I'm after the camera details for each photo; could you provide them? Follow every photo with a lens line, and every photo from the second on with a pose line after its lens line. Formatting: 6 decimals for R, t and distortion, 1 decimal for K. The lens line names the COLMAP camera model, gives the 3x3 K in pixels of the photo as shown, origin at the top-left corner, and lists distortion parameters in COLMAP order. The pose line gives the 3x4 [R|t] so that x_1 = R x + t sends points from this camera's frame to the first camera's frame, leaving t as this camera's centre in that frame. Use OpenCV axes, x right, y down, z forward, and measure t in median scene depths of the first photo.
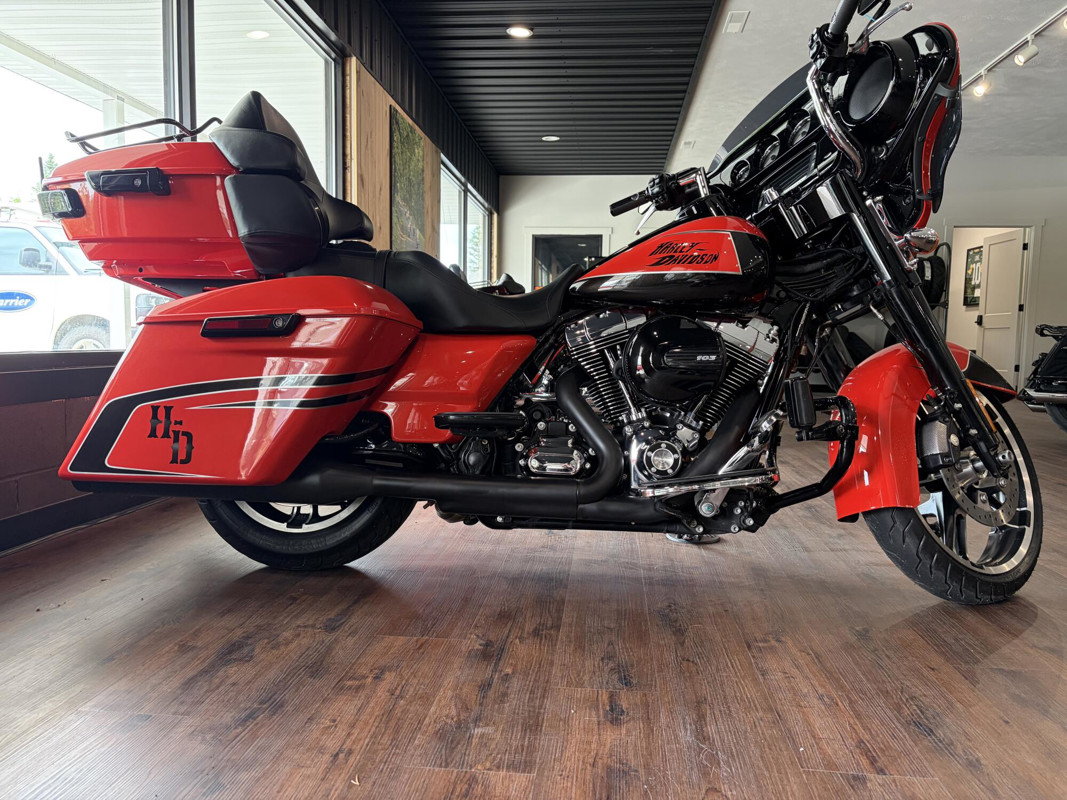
lens RADIAL K [[813.5, 0, 533.5], [0, 813.5, 400.0], [0, 0, 1]] dist [0.072314, -0.087569]
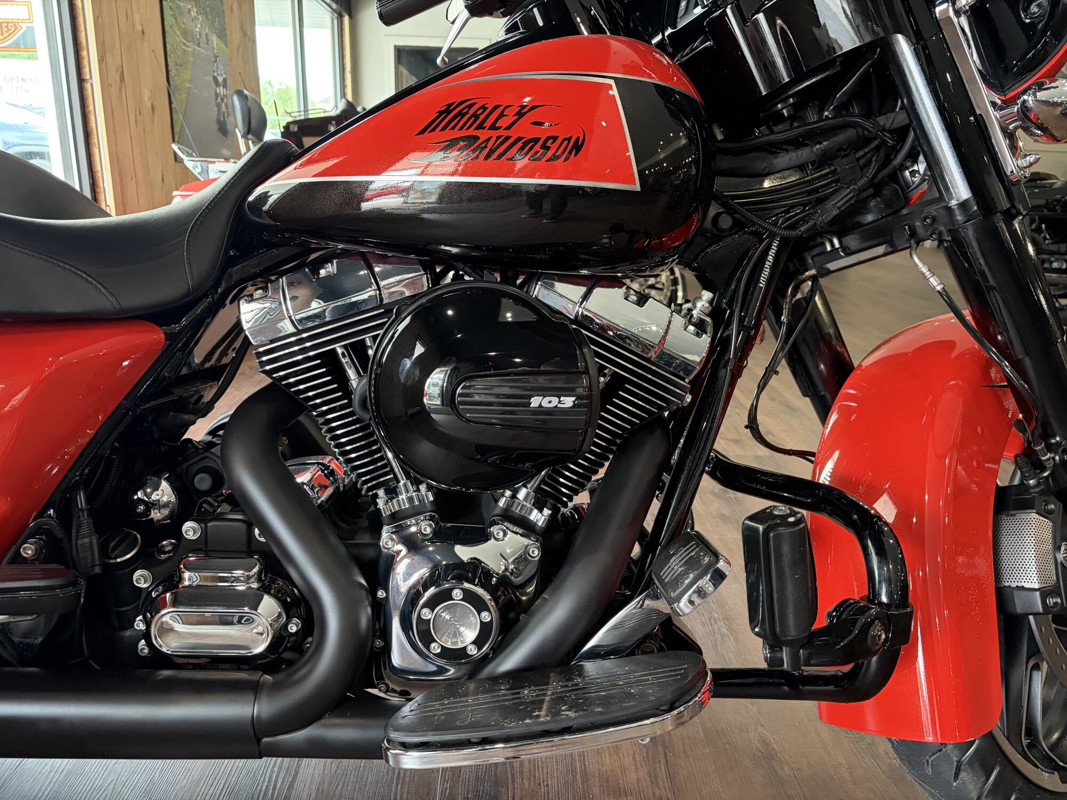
lens RADIAL K [[813.5, 0, 533.5], [0, 813.5, 400.0], [0, 0, 1]] dist [0.072314, -0.087569]
pose [[0.992200, -0.028385, 0.121386, 0.141485], [0.002599, 0.978230, 0.207505, -0.129119], [-0.124633, -0.205571, 0.970674, 0.557404]]
